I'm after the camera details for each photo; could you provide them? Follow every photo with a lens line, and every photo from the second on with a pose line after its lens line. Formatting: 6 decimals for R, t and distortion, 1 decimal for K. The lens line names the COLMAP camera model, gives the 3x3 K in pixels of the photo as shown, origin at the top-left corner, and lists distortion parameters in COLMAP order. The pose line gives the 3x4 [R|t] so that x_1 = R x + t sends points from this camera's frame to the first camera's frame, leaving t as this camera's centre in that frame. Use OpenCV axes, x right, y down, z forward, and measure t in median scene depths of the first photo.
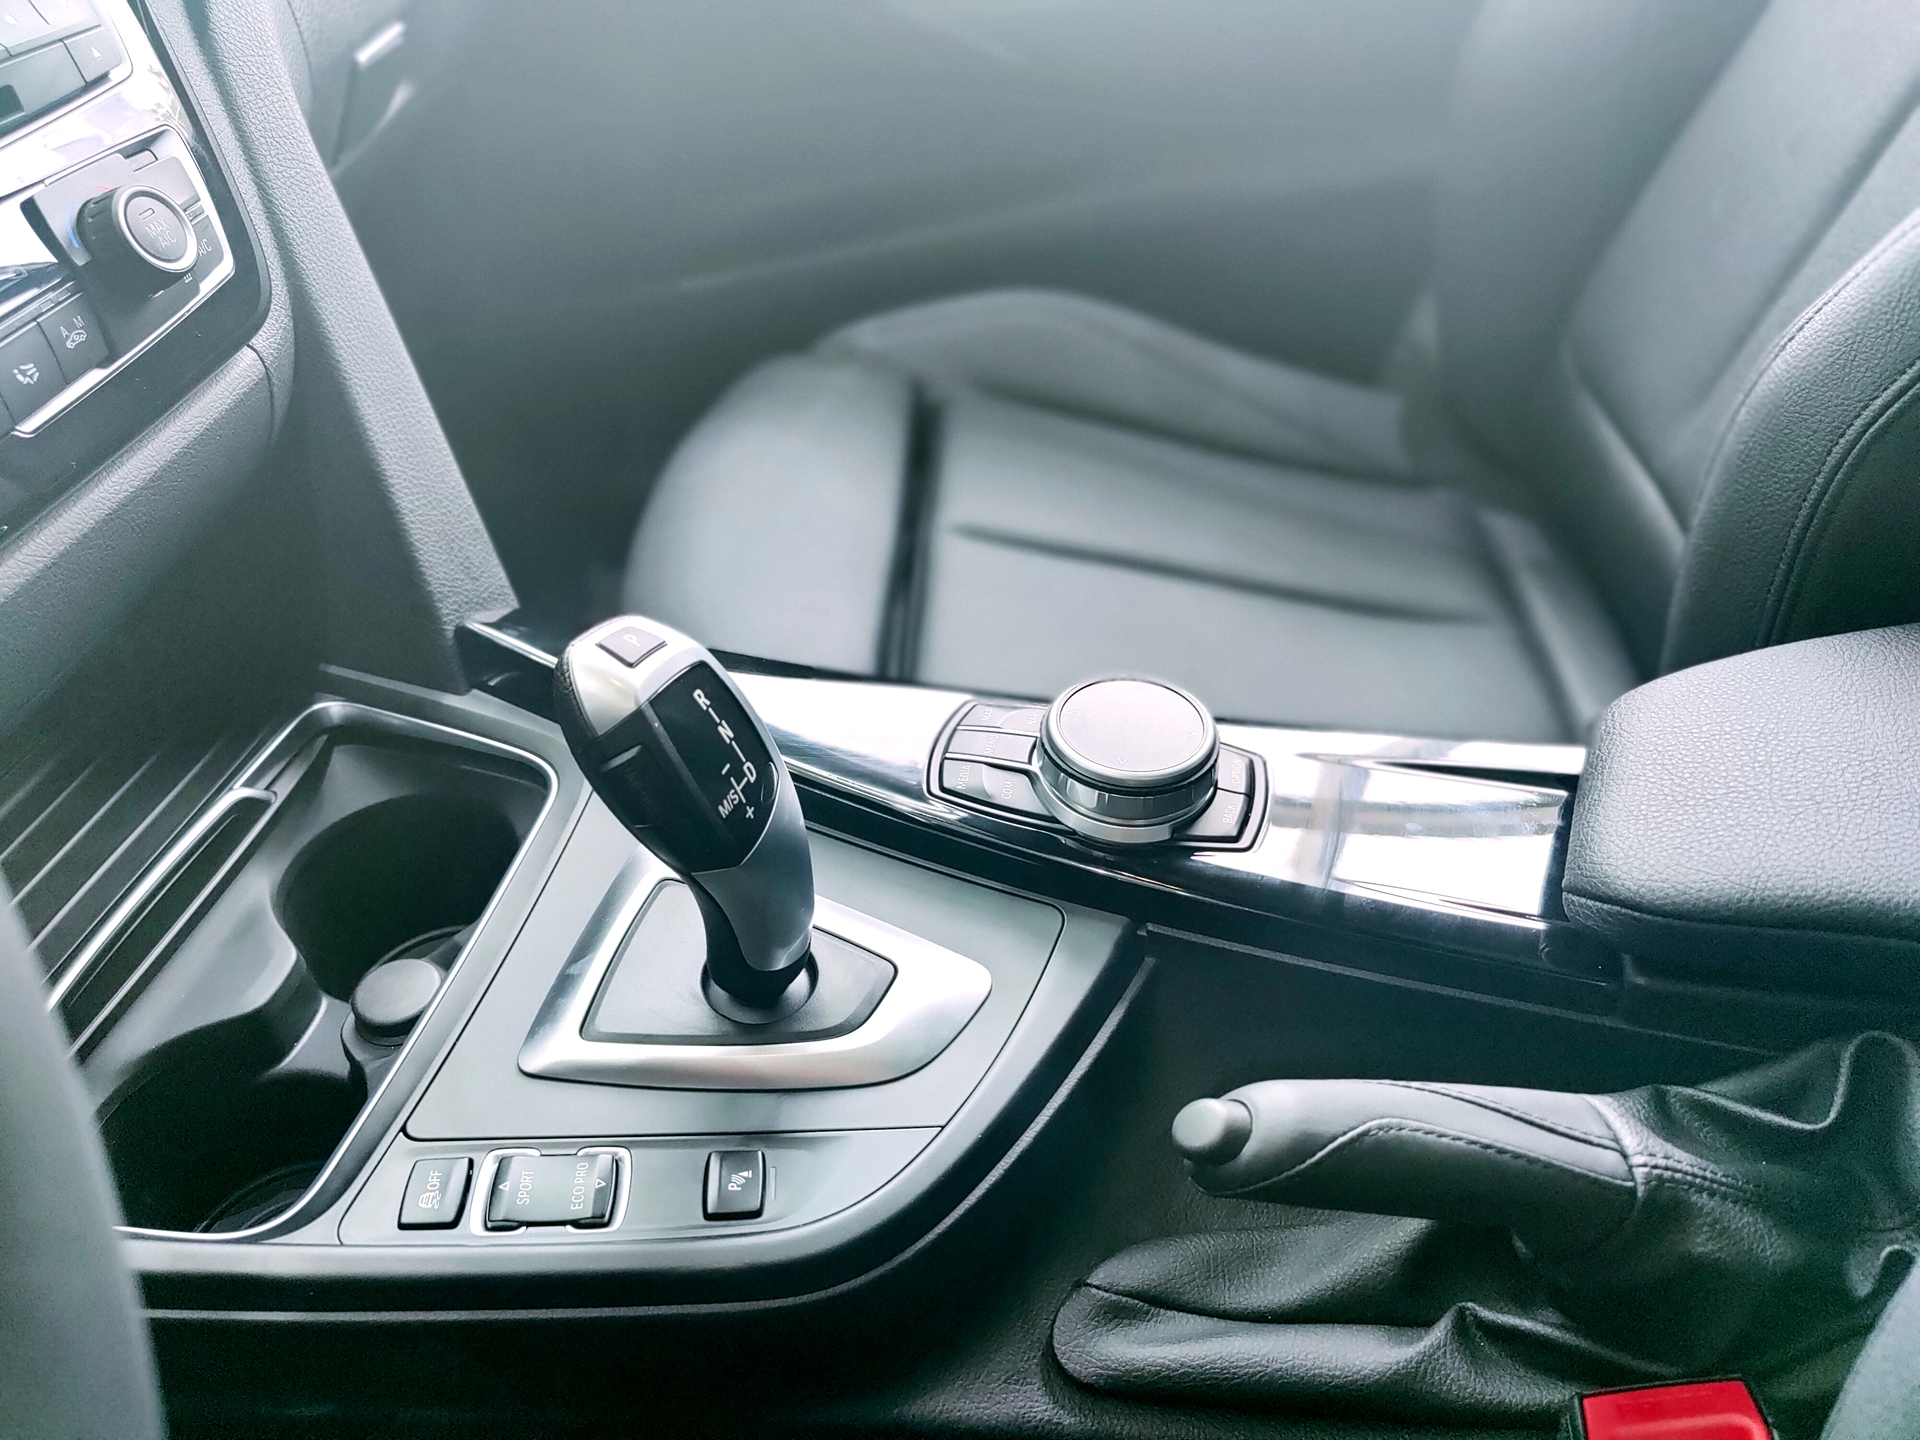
lens RADIAL K [[1433.3, 0, 950.3], [0, 1433.3, 709.8], [0, 0, 1]] dist [0.075418, -0.082711]
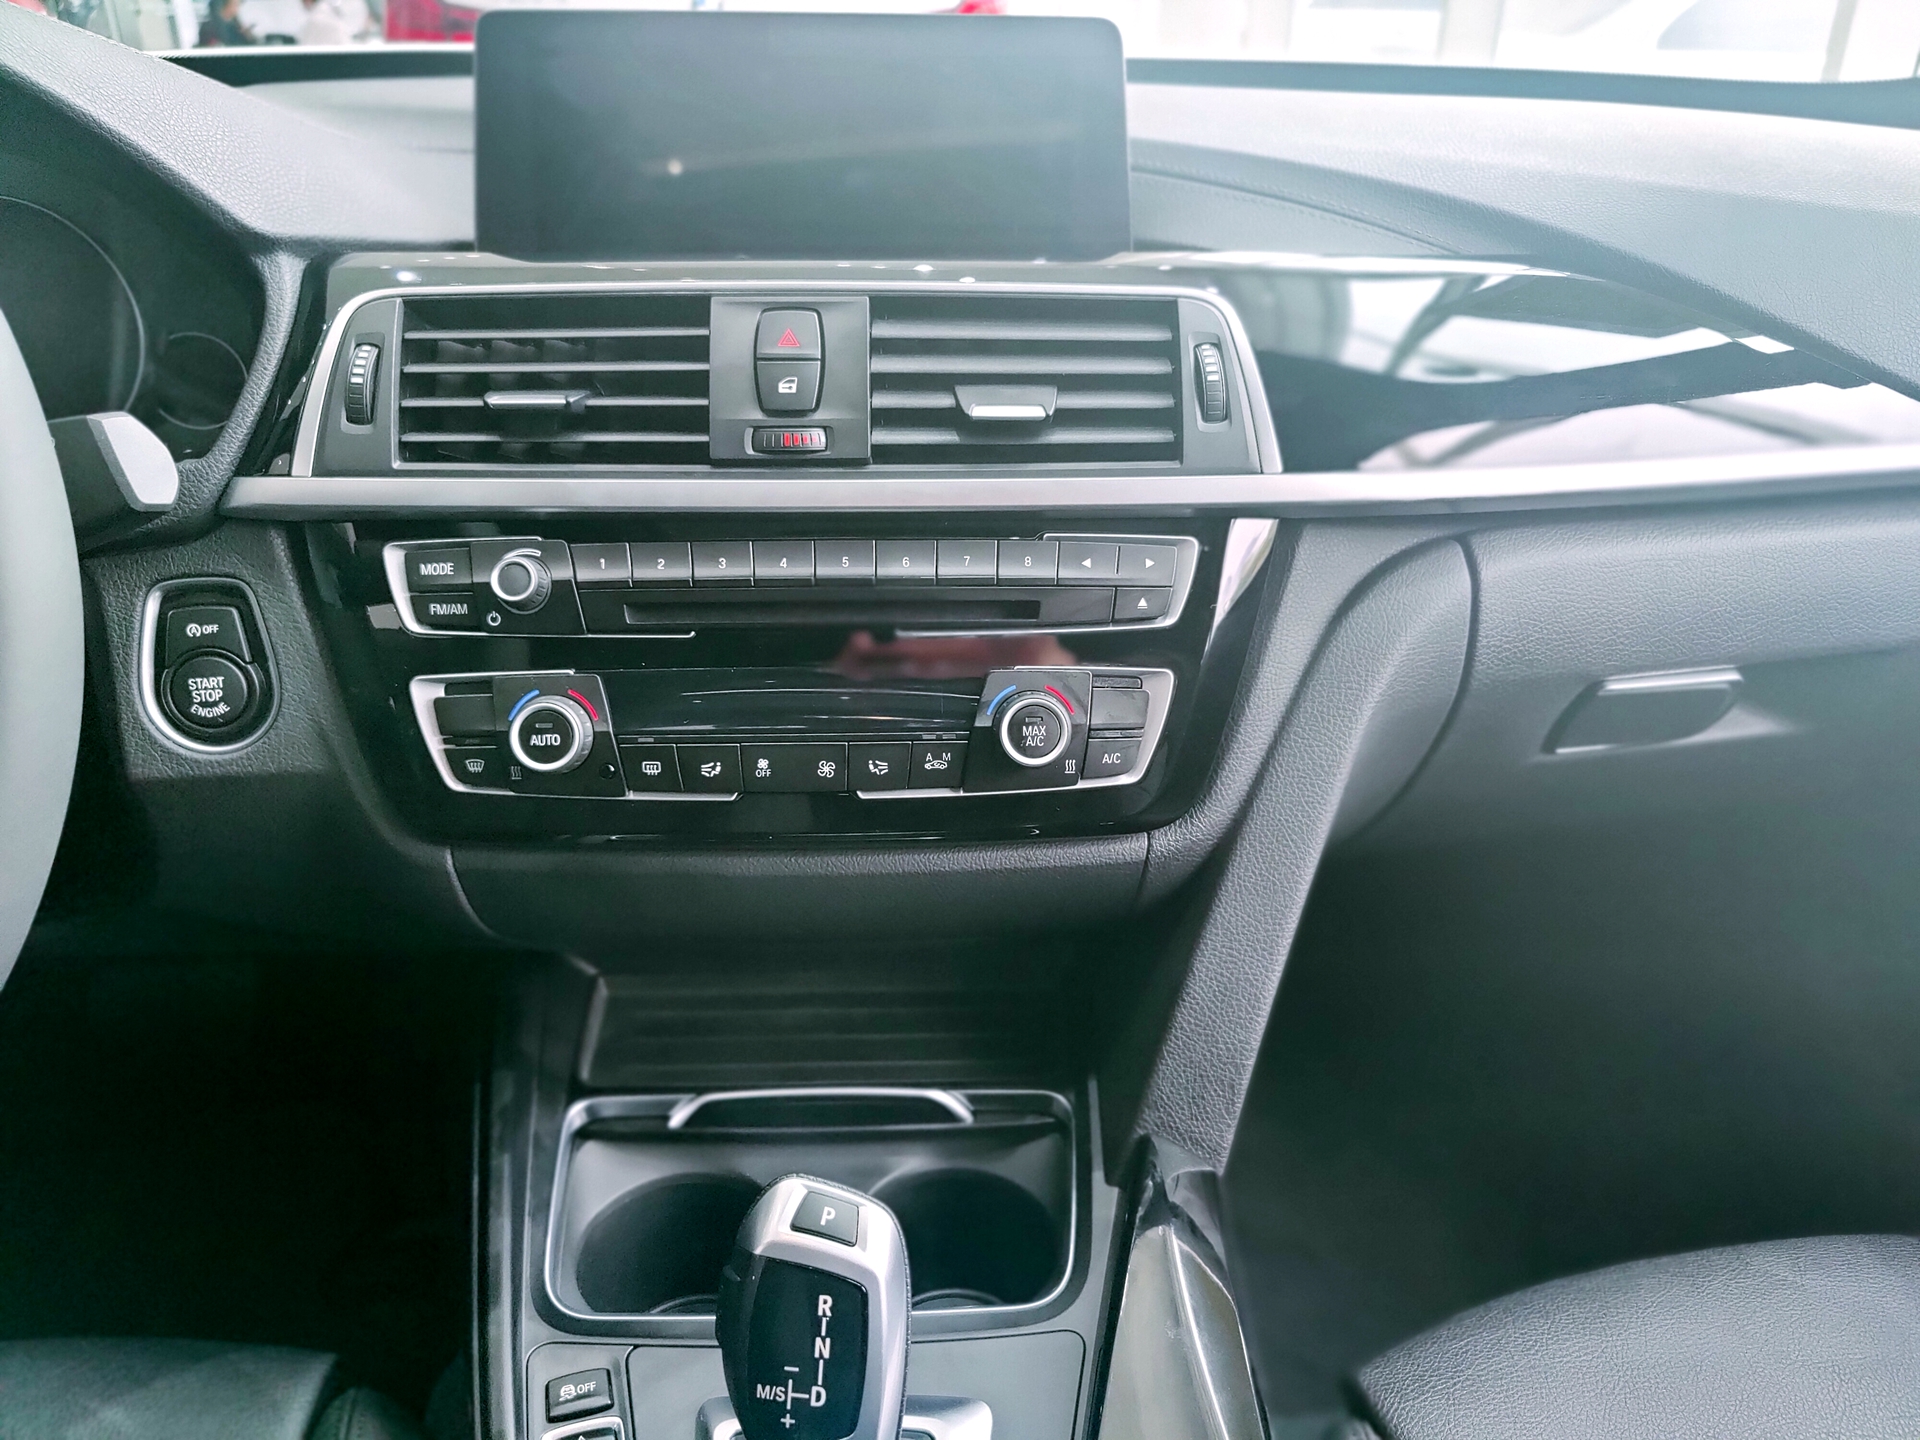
lens RADIAL K [[1472.1, 0, 957.8], [0, 1472.1, 710.4], [0, 0, 1]] dist [0.006538, 0.004682]
pose [[0.239646, 0.462238, -0.853760, 0.536169], [-0.630648, 0.742708, 0.225094, -0.598813], [0.738141, 0.484479, 0.469497, 0.339857]]
